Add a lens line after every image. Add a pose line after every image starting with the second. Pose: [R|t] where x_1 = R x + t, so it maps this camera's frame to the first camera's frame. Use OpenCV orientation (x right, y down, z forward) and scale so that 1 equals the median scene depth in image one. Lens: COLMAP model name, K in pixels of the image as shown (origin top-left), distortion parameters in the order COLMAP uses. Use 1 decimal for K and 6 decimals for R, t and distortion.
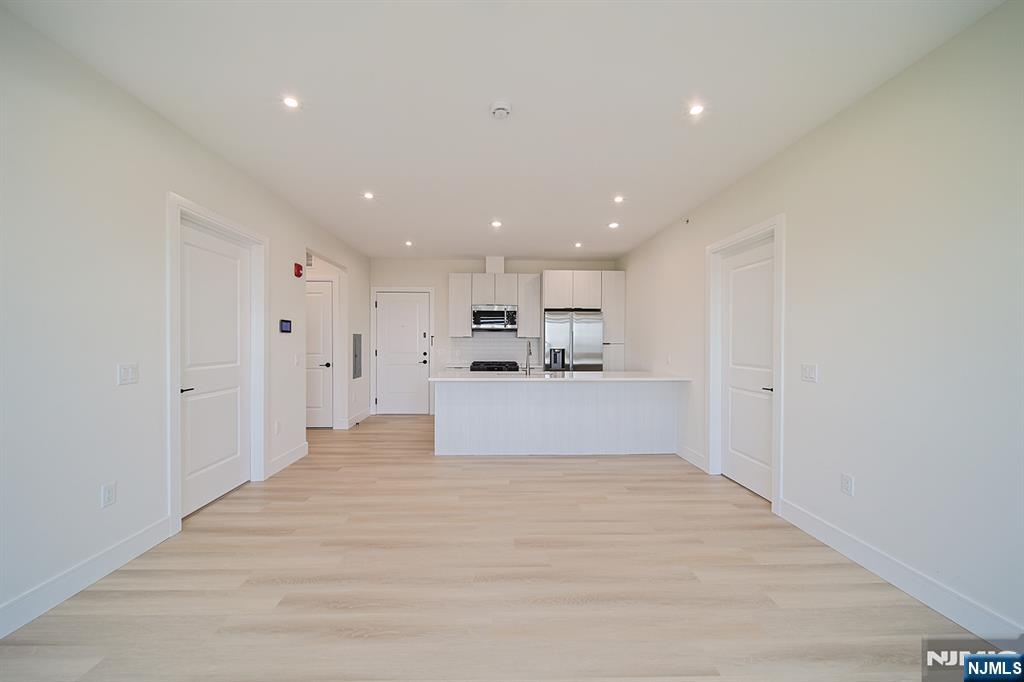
lens RADIAL K [[359.6, 0, 502.1], [0, 359.6, 343.6], [0, 0, 1]] dist [-0.000008, -0.000020]
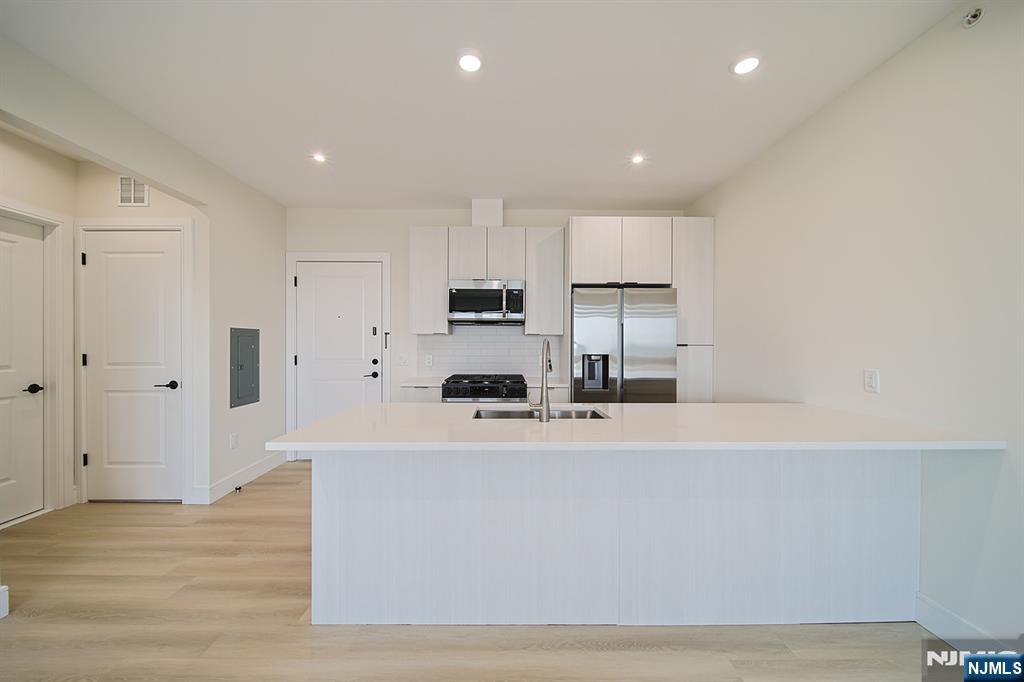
lens RADIAL K [[376.0, 0, 512.0], [0, 376.0, 341.0], [0, 0, 1]] dist [-0.000515, -0.000017]
pose [[0.999979, -0.001107, -0.006440, 0.025172], [0.001058, 0.999971, -0.007570, -0.002008], [0.006448, 0.007563, 0.999951, 0.388730]]
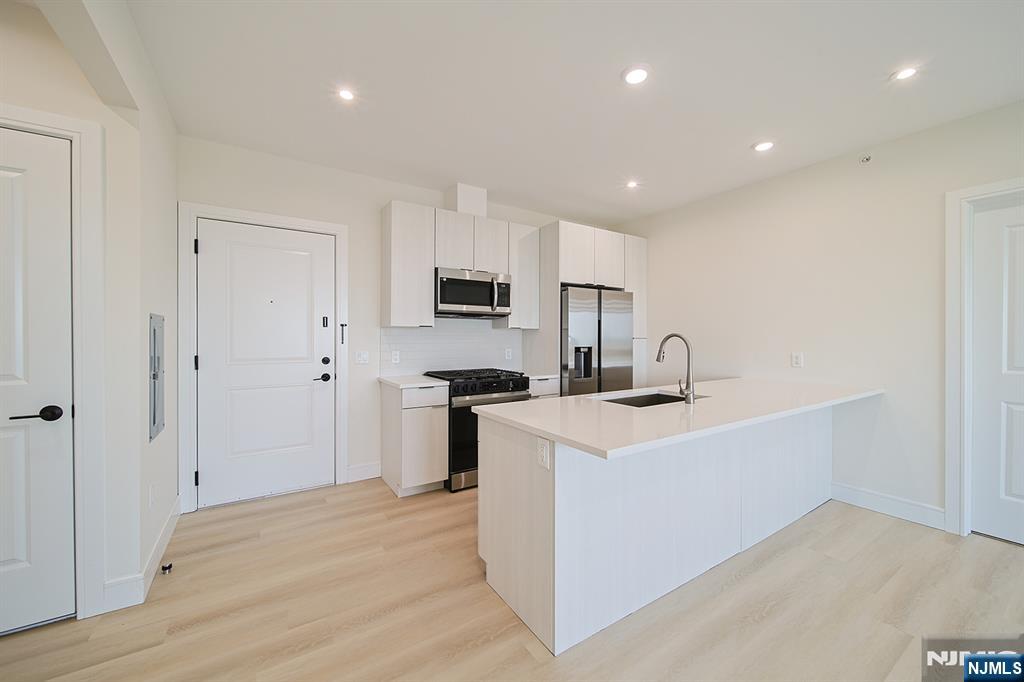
lens RADIAL K [[375.4, 0, 513.1], [0, 375.4, 336.8], [0, 0, 1]] dist [-0.000226, -0.000121]
pose [[0.856318, -0.002073, 0.516445, -0.280319], [0.002889, 0.999996, -0.000775, -0.003023], [-0.516441, 0.002156, 0.856320, 0.472631]]
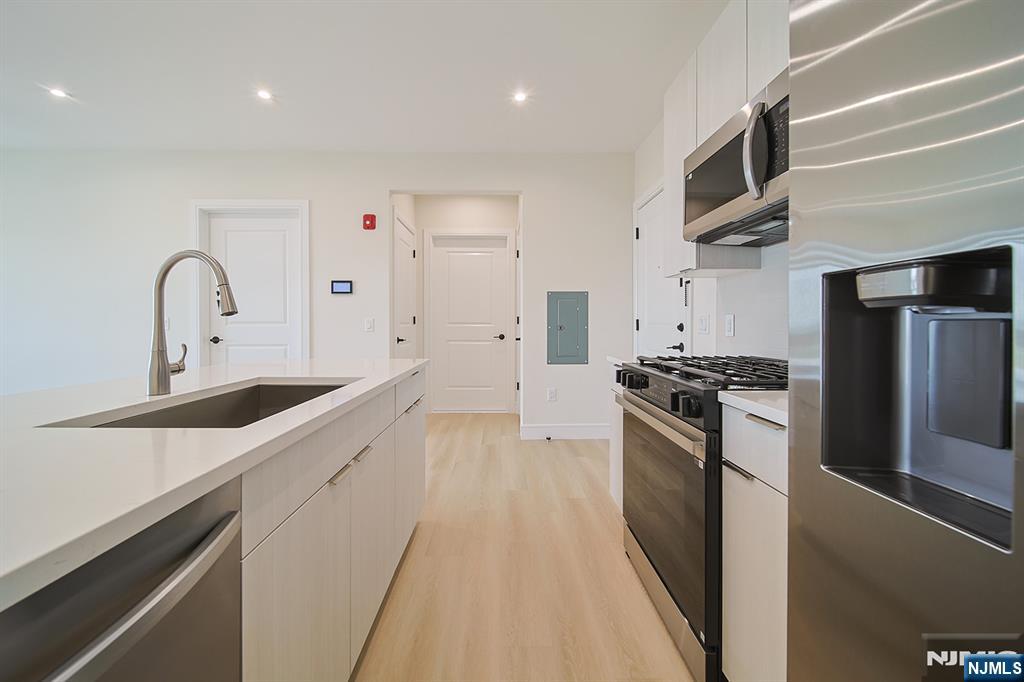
lens RADIAL K [[388.5, 0, 508.0], [0, 388.5, 326.1], [0, 0, 1]] dist [-0.000261, -0.000043]
pose [[0.005612, 0.001805, -0.999983, 0.241602], [-0.004208, 0.999990, 0.001782, 0.029113], [0.999975, 0.004198, 0.005619, 0.865868]]
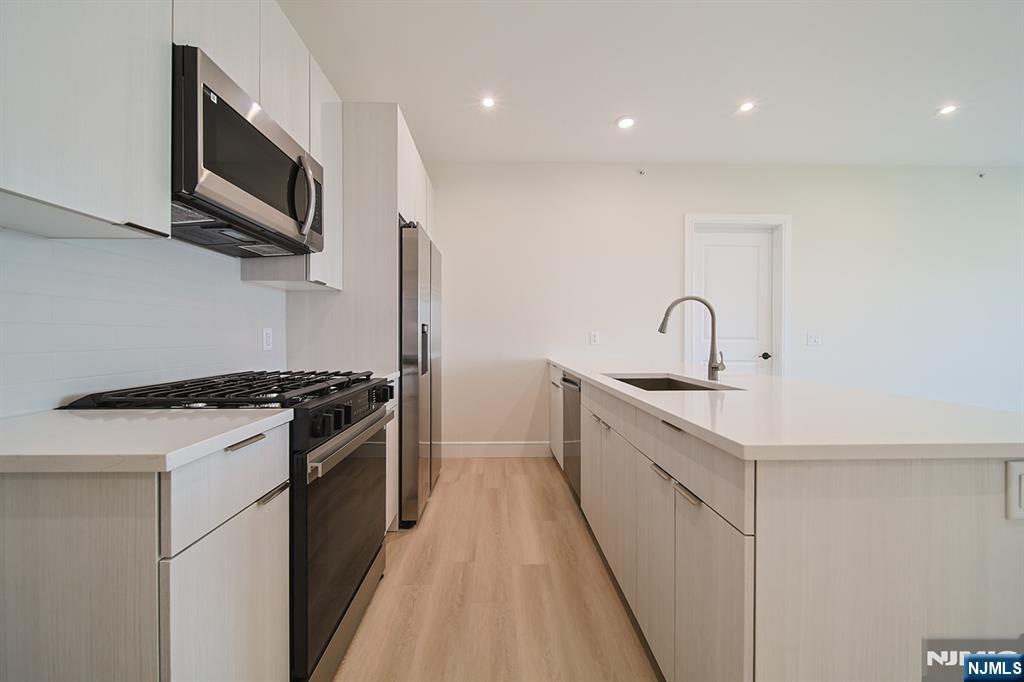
lens RADIAL K [[387.4, 0, 508.0], [0, 387.4, 338.6], [0, 0, 1]] dist [-0.000585, -0.000080]
pose [[-0.030847, -0.007082, 0.999499, -0.270052], [0.005433, 0.999959, 0.007253, 0.026050], [-0.999509, 0.005654, -0.030807, 0.875014]]
